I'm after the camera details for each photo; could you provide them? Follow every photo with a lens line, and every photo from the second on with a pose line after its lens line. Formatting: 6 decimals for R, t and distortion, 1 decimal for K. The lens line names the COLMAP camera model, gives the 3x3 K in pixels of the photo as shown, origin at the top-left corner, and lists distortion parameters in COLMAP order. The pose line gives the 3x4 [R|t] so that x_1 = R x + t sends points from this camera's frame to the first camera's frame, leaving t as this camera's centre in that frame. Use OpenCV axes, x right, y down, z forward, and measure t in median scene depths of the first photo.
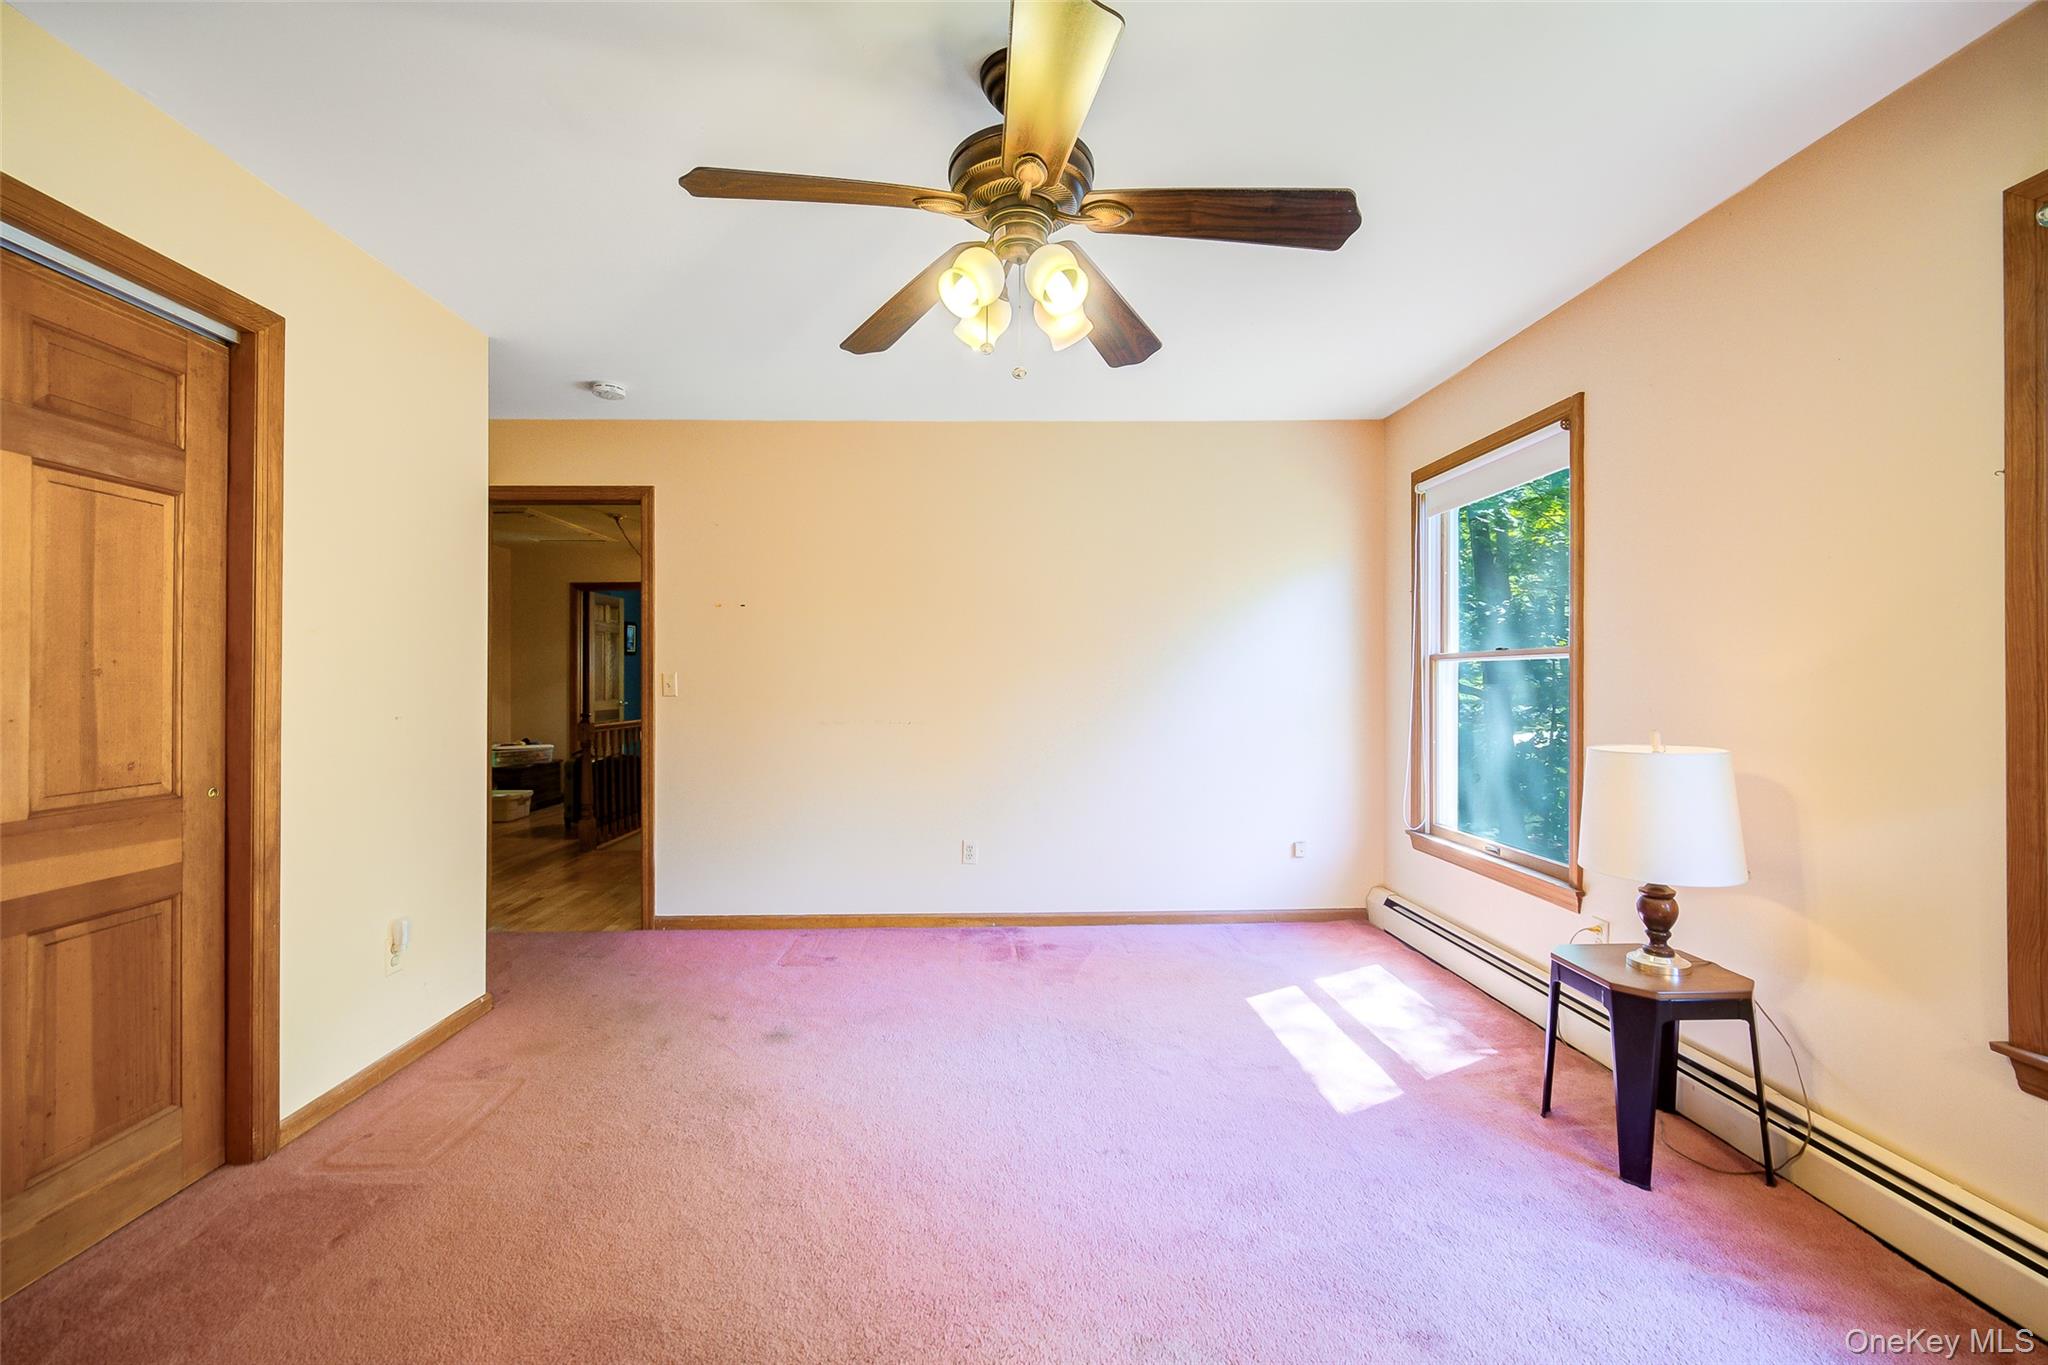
lens RADIAL K [[828.5, 0, 1019.7], [0, 828.5, 684.9], [0, 0, 1]] dist [0.001154, -0.000202]
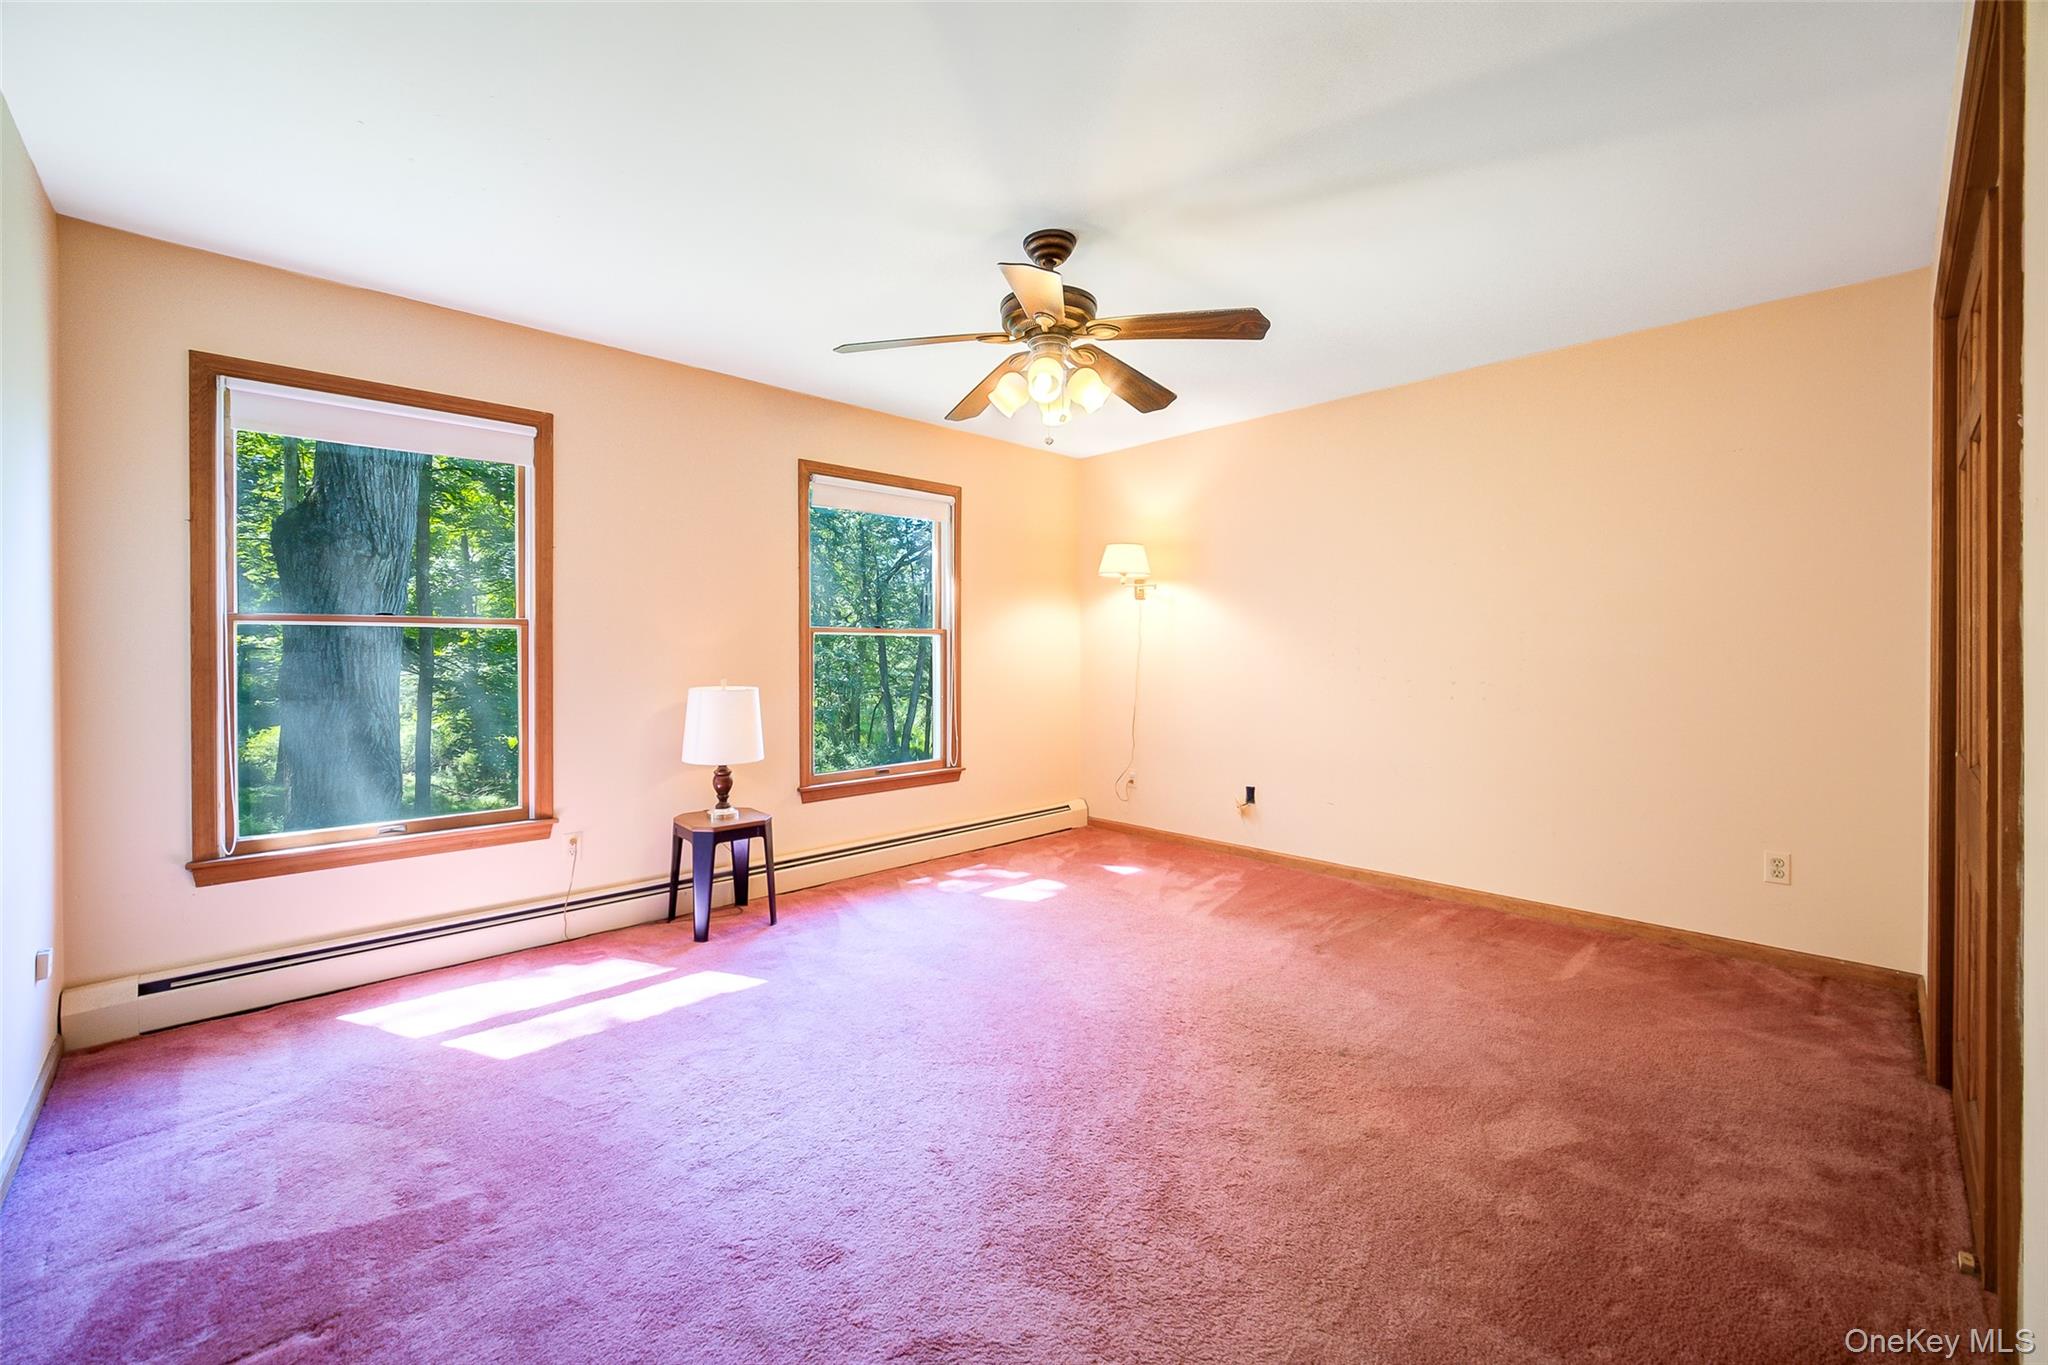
lens RADIAL K [[828.5, 0, 1015.3], [0, 828.5, 650.9], [0, 0, 1]] dist [0.001154, -0.000202]
pose [[-0.674841, 0.002595, 0.737959, -0.730199], [0.004529, 0.999990, 0.000626, 0.001508], [-0.737950, 0.003765, -0.674845, 1.385963]]
